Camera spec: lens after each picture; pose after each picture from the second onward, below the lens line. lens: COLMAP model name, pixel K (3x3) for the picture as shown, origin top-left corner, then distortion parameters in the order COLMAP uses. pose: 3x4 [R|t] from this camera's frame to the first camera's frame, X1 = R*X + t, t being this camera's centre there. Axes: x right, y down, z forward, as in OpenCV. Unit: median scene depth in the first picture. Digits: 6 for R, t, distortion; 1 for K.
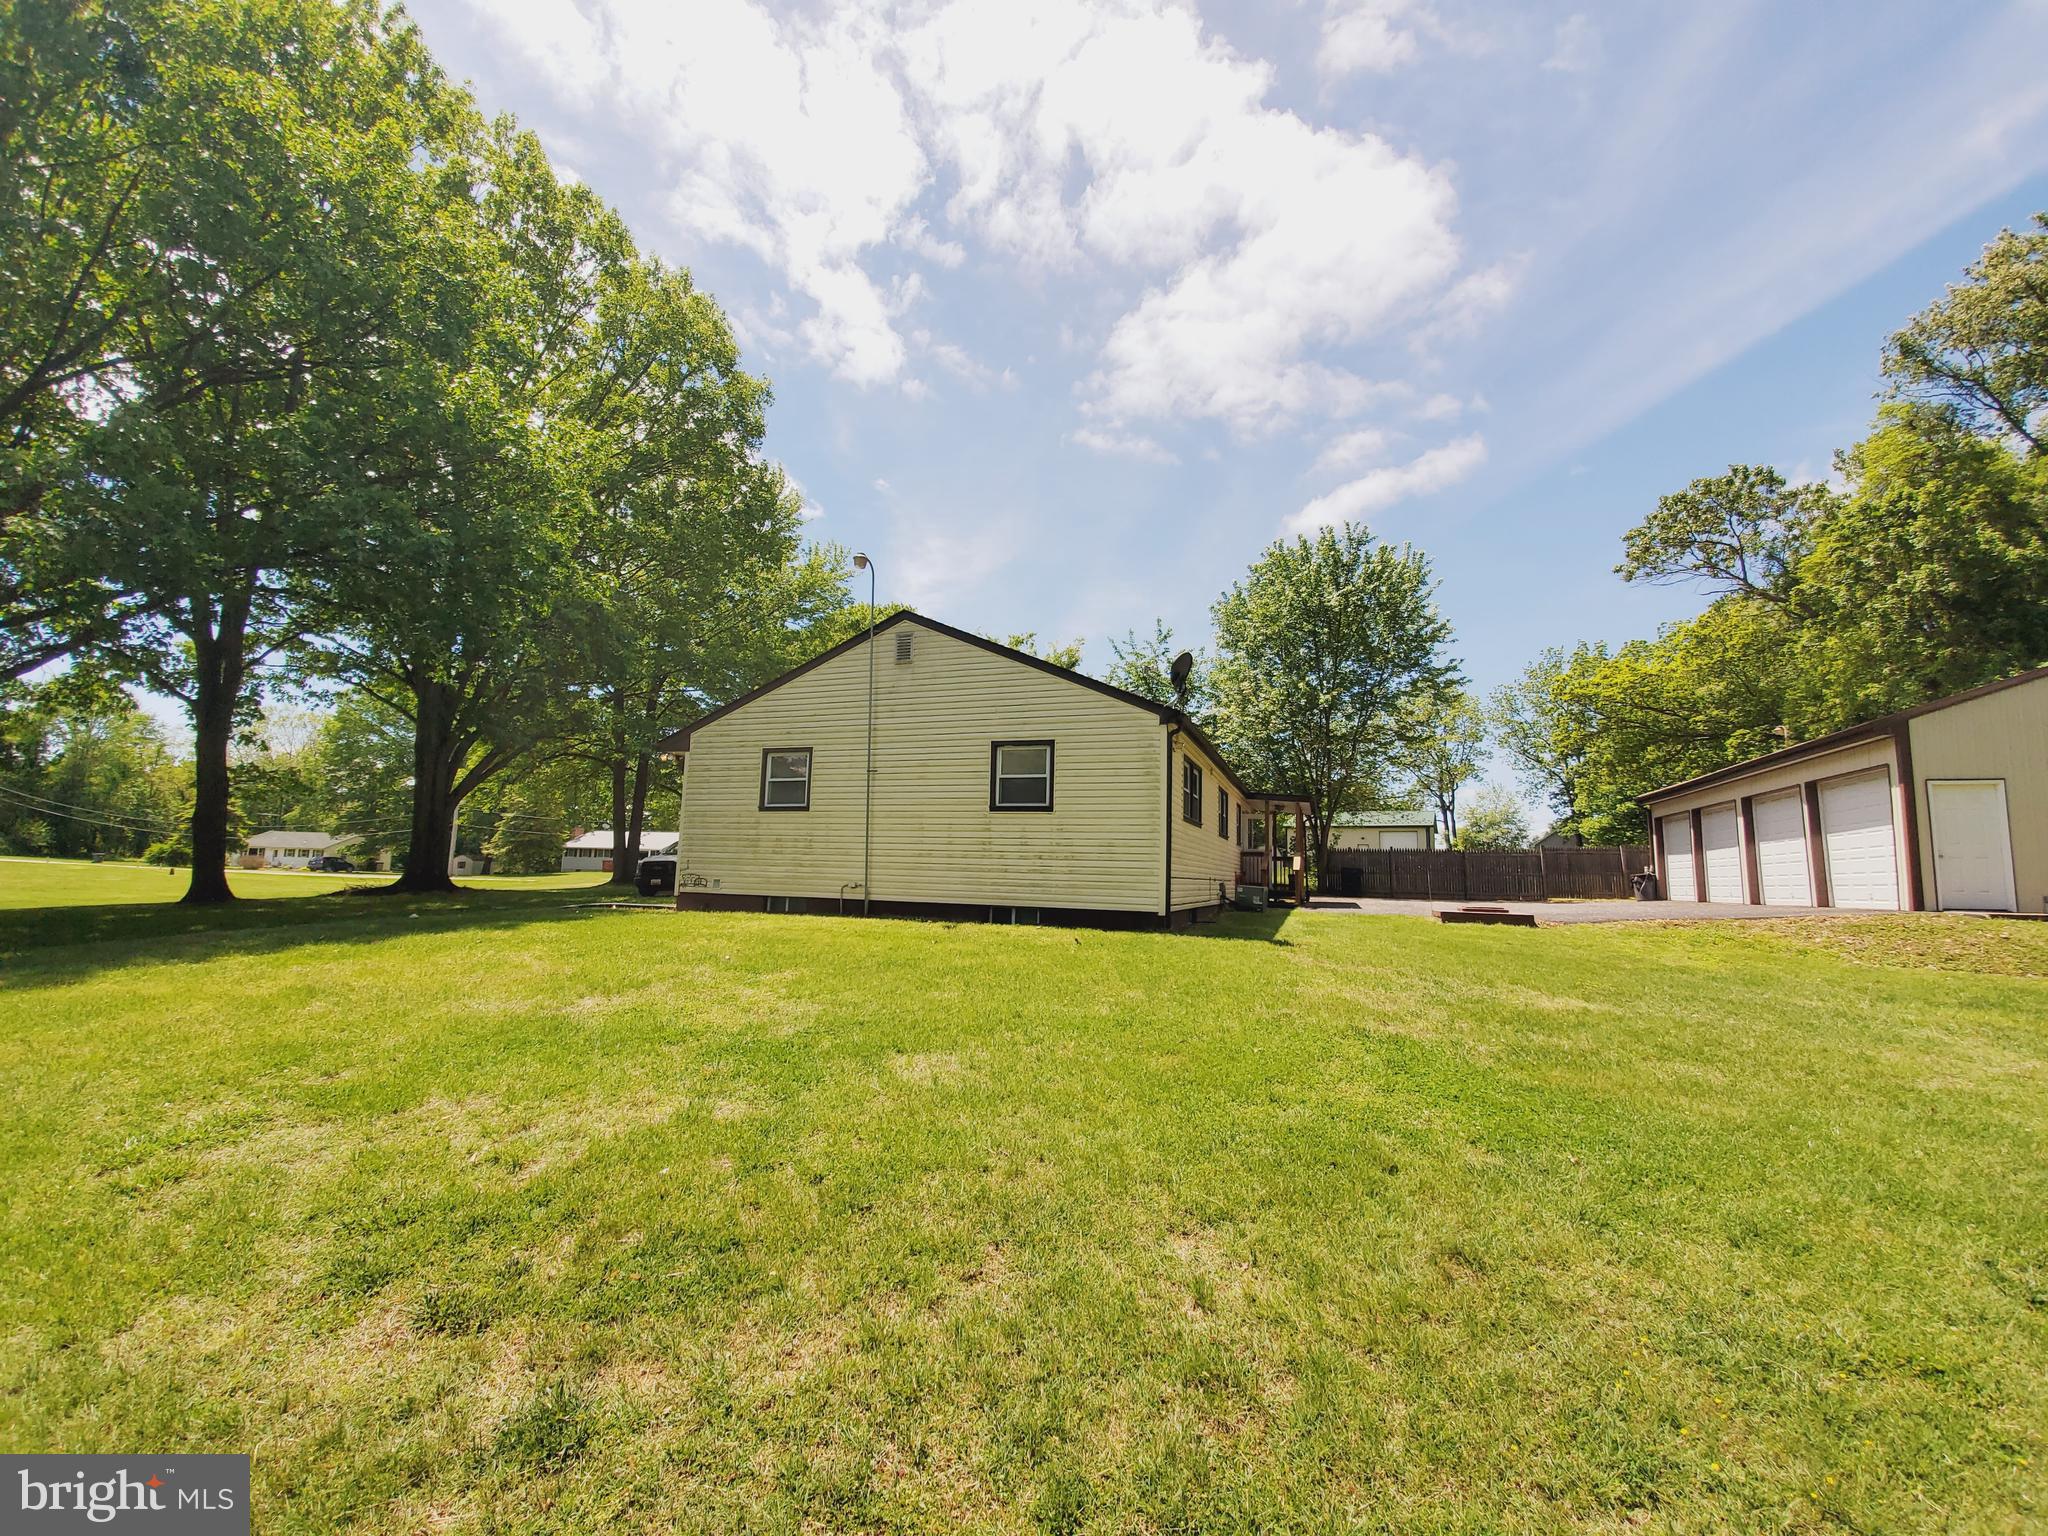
lens RADIAL K [[794.2, 0, 1046.3], [0, 794.2, 777.0], [0, 0, 1]] dist [0.006903, -0.014952]
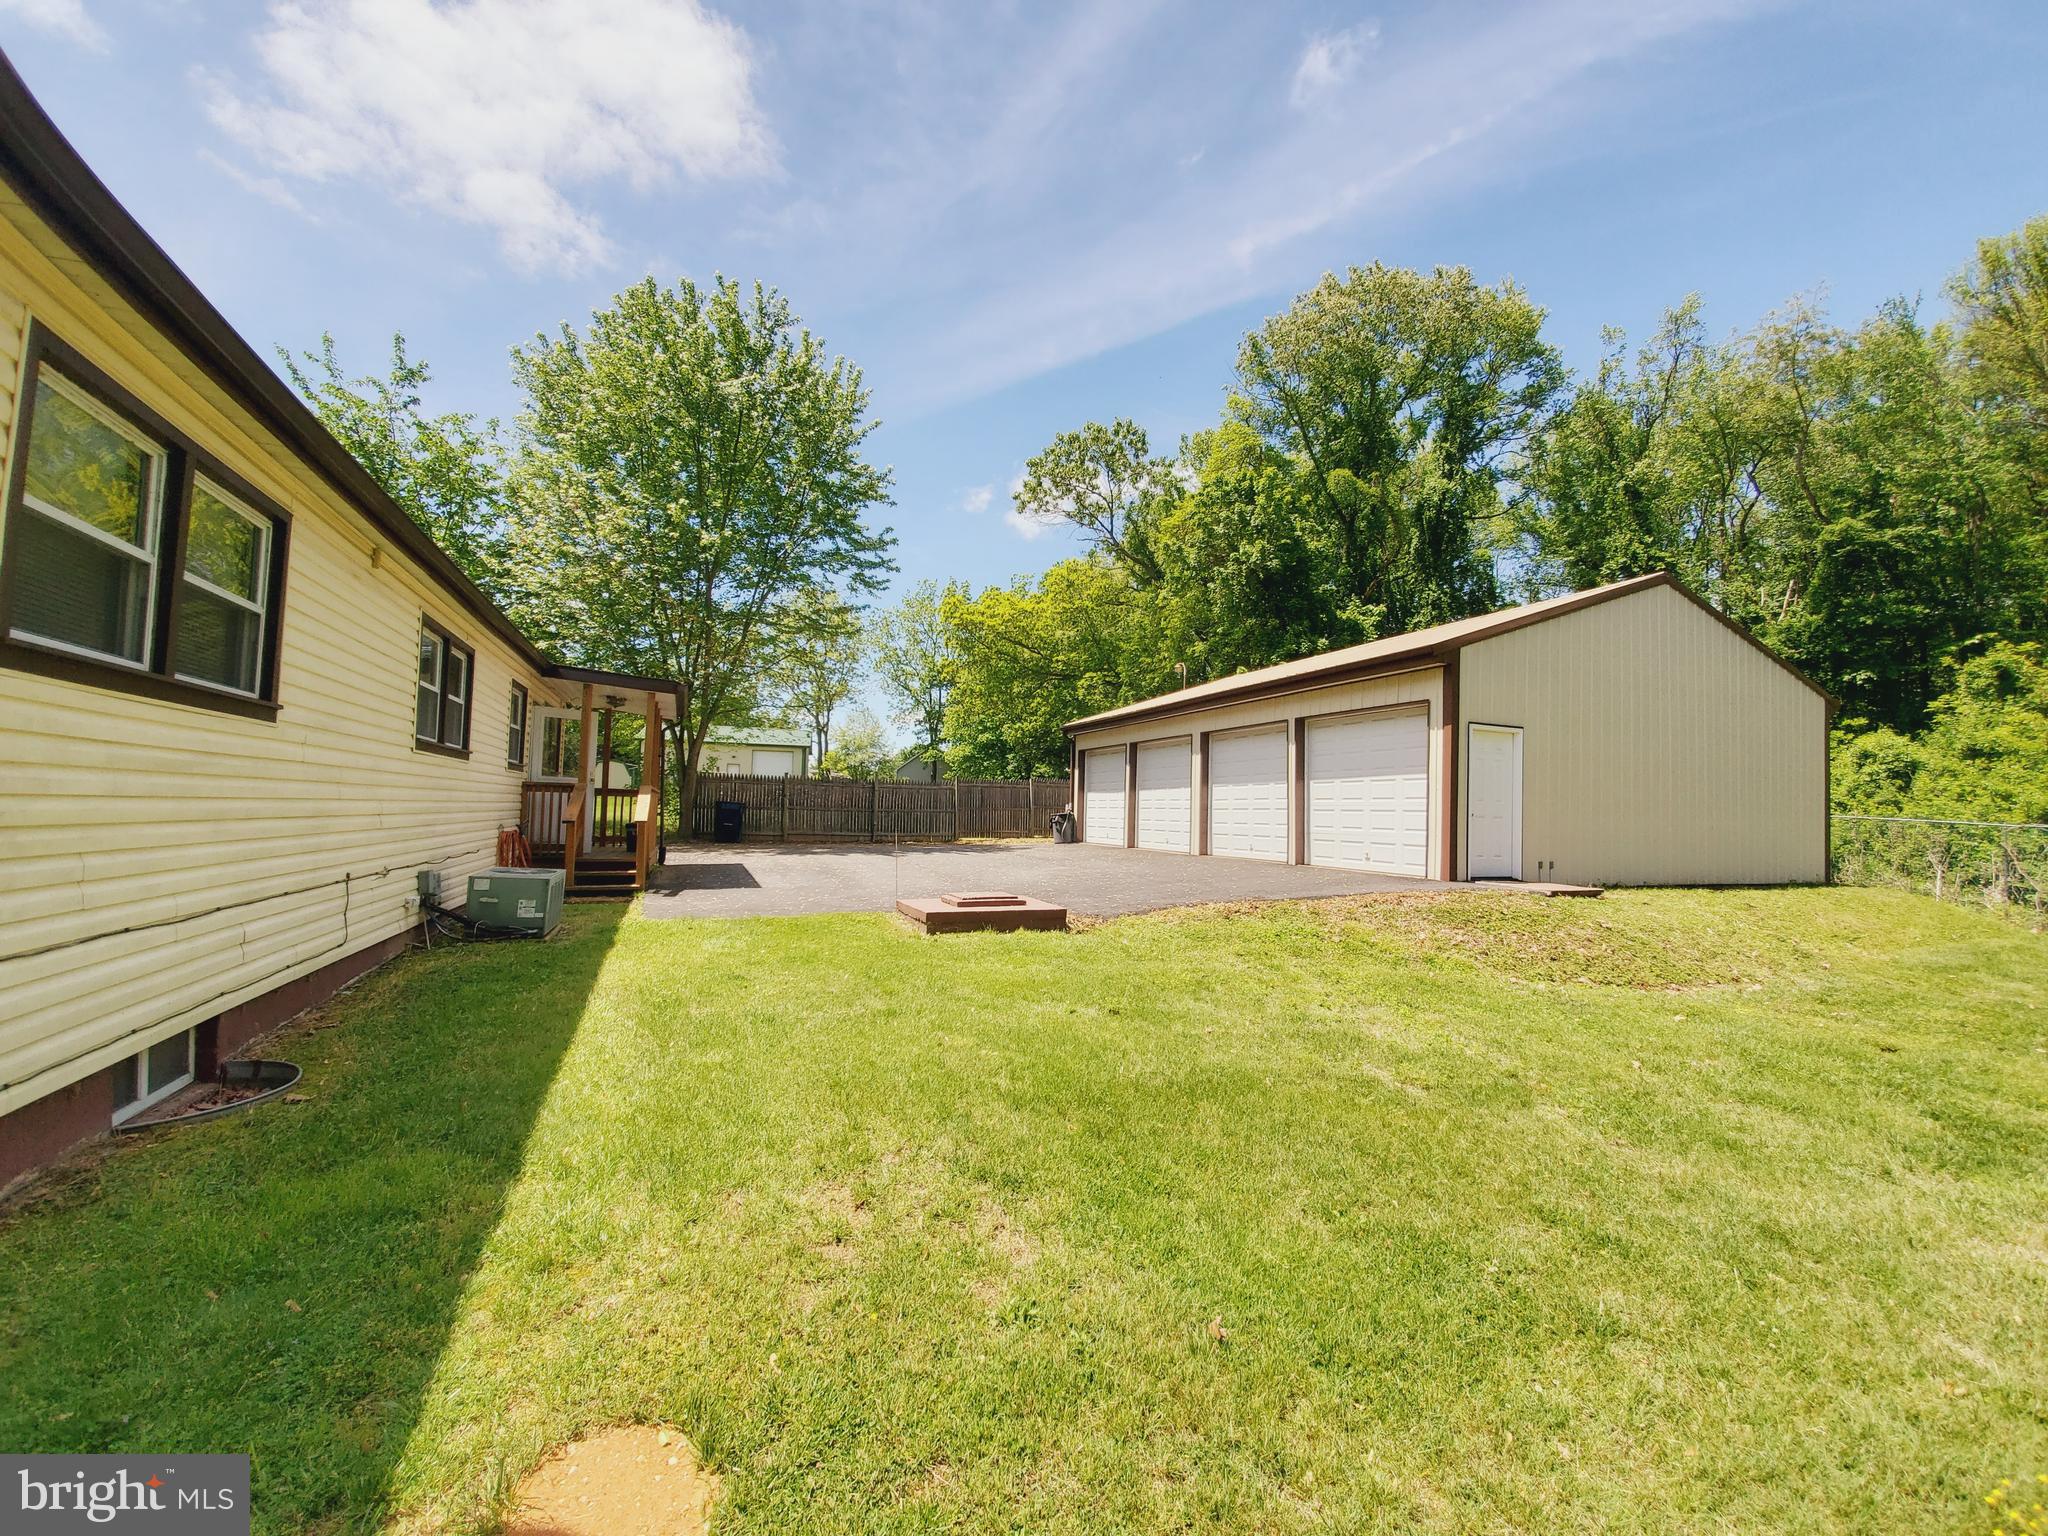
lens RADIAL K [[700.6, 0, 1006.4], [0, 700.6, 770.9], [0, 0, 1]] dist [0.000593, 0.000029]
pose [[0.717588, 0.022156, 0.696115, 0.166590], [-0.092735, 0.993634, 0.063970, 0.033105], [-0.690266, -0.110459, 0.715074, 0.511063]]
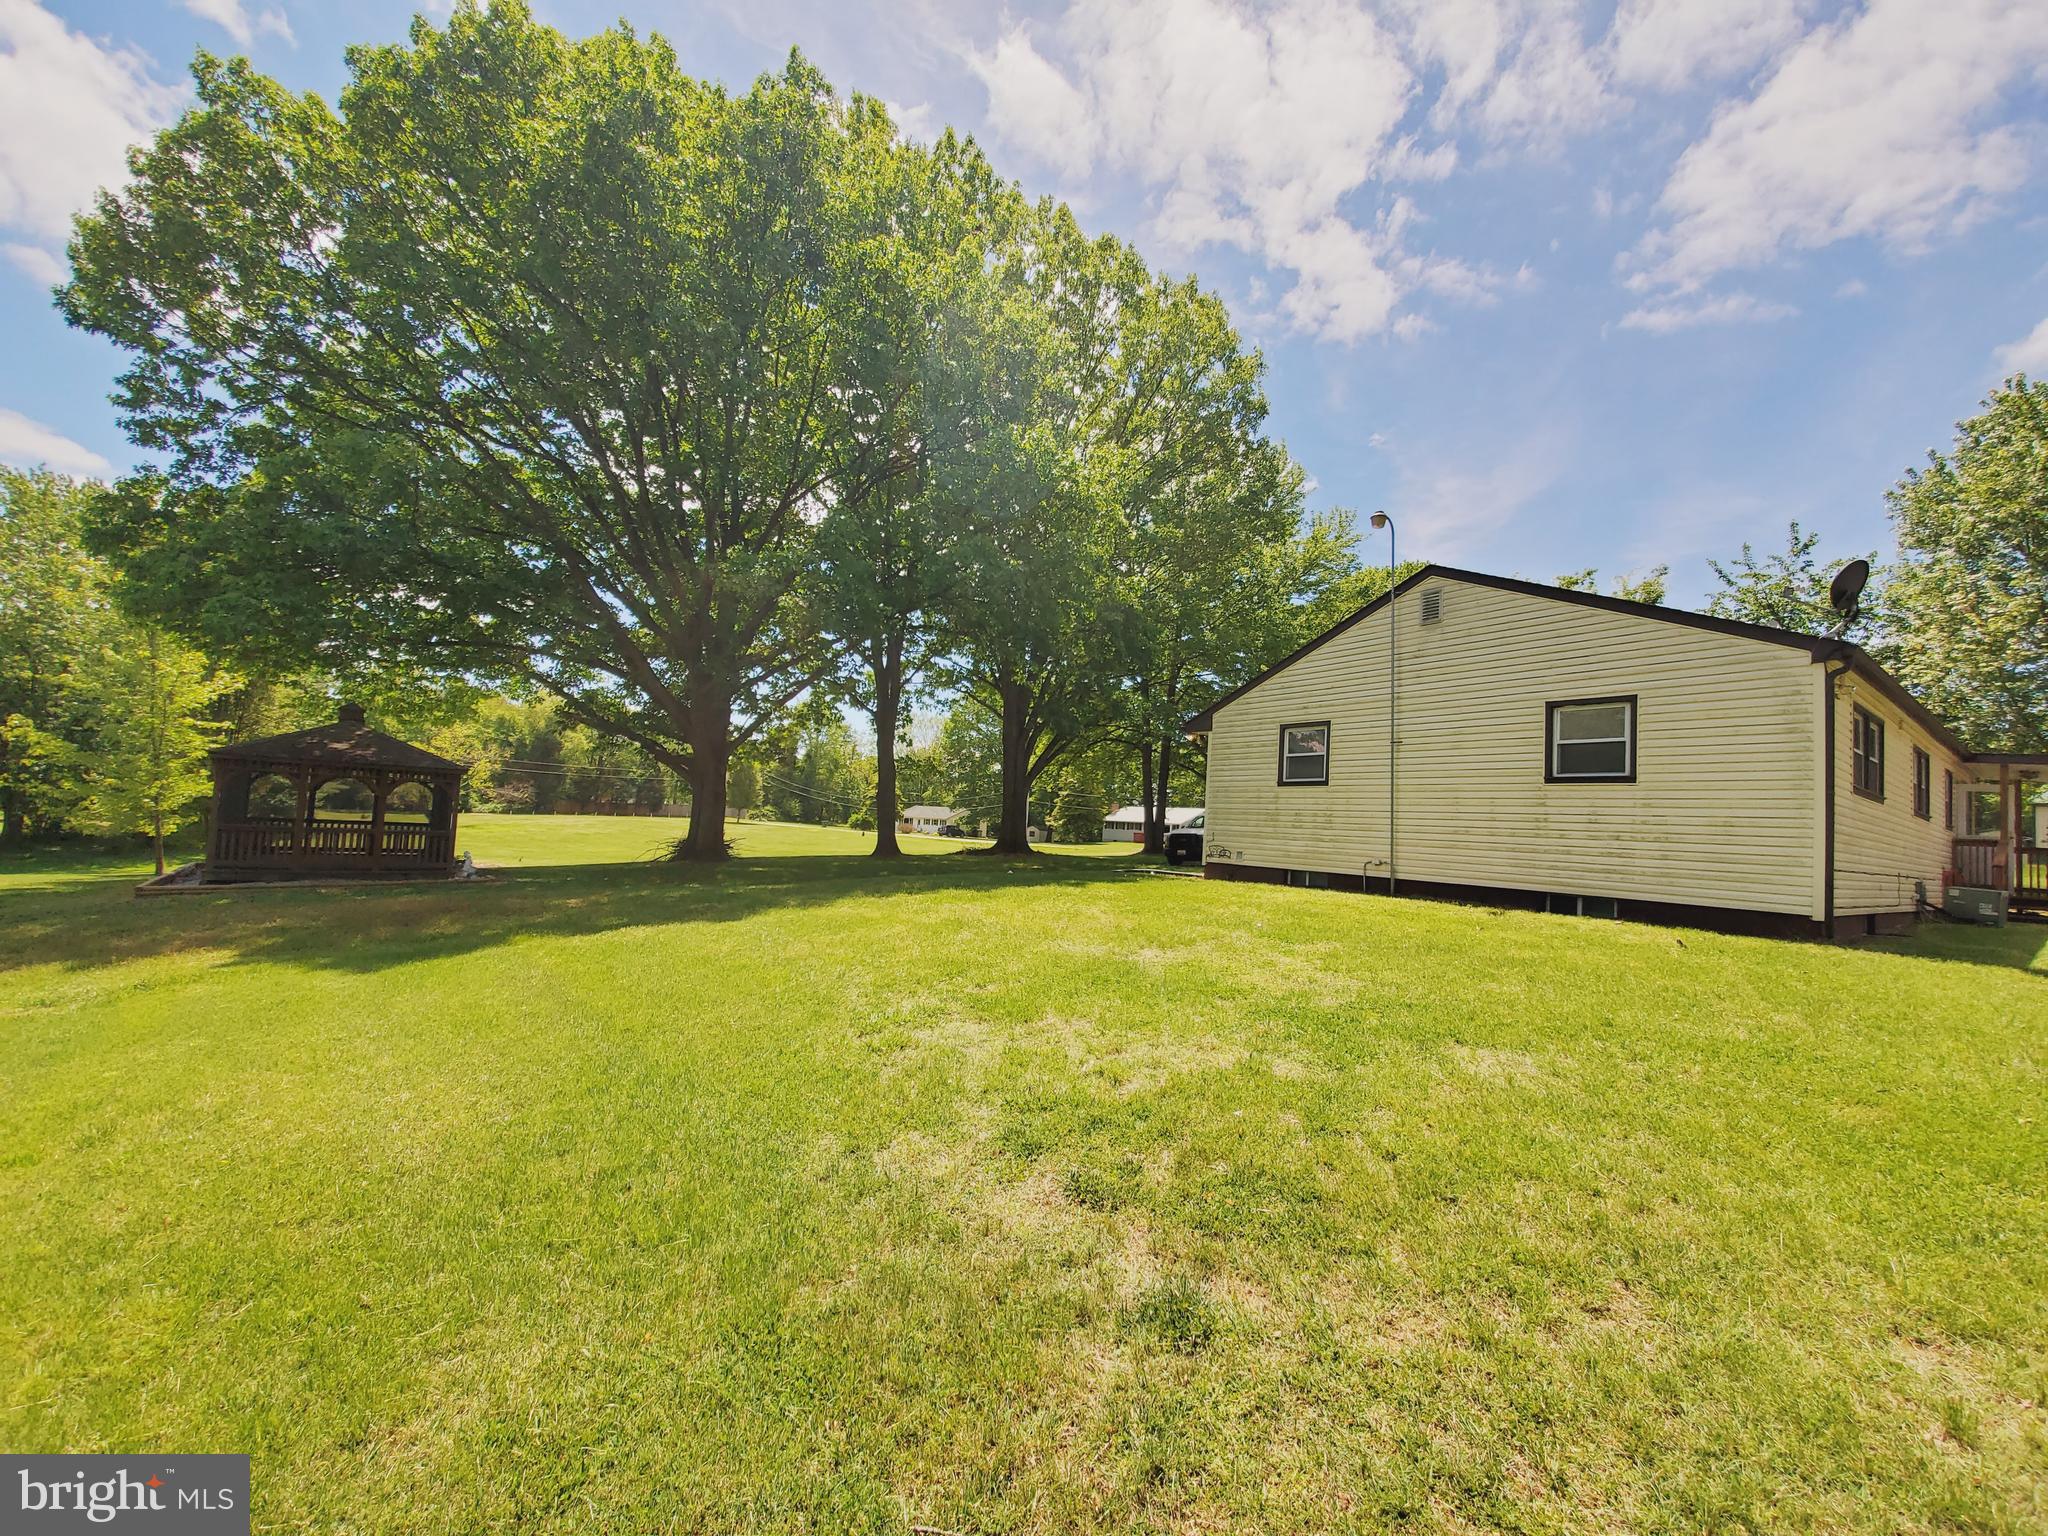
lens RADIAL K [[794.2, 0, 1046.3], [0, 794.2, 777.0], [0, 0, 1]] dist [0.006903, -0.014952]
pose [[0.824004, -0.016472, -0.566344, -0.028651], [0.031678, 0.999353, 0.017023, 0.004415], [0.565698, -0.031968, 0.823993, -0.009831]]
